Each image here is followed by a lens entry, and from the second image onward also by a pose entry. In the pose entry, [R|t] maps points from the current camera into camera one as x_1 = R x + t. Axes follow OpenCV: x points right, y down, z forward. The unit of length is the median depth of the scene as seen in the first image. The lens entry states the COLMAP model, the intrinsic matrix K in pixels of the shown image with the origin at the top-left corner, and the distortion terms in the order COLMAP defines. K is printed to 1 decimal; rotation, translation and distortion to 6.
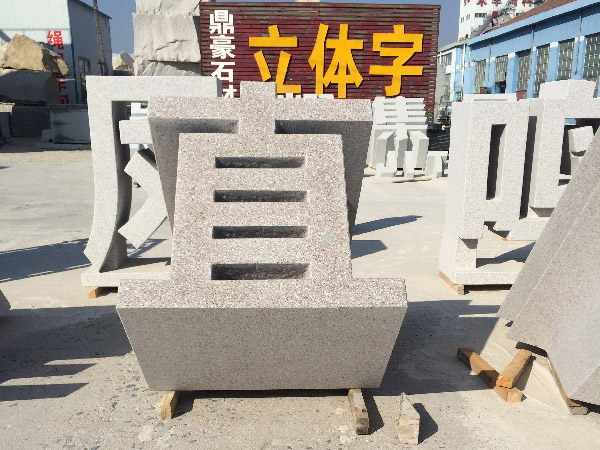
lens RADIAL K [[661.1, 0, 296.6], [0, 661.1, 264.3], [0, 0, 1]] dist [0.075048, -0.062165]
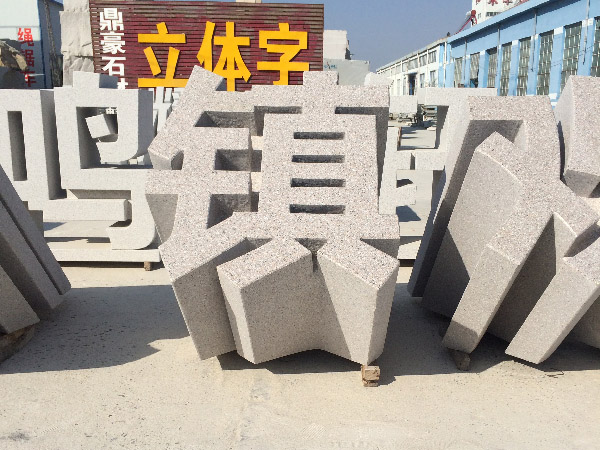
lens RADIAL K [[661.5, 0, 300.0], [0, 661.5, 225.0], [0, 0, 1]] dist [0.068190, -0.038655]
pose [[0.998958, 0.012911, -0.043783, 0.225816], [-0.015104, 0.998629, -0.050125, 0.005865], [0.043076, 0.050734, 0.997783, -0.013420]]
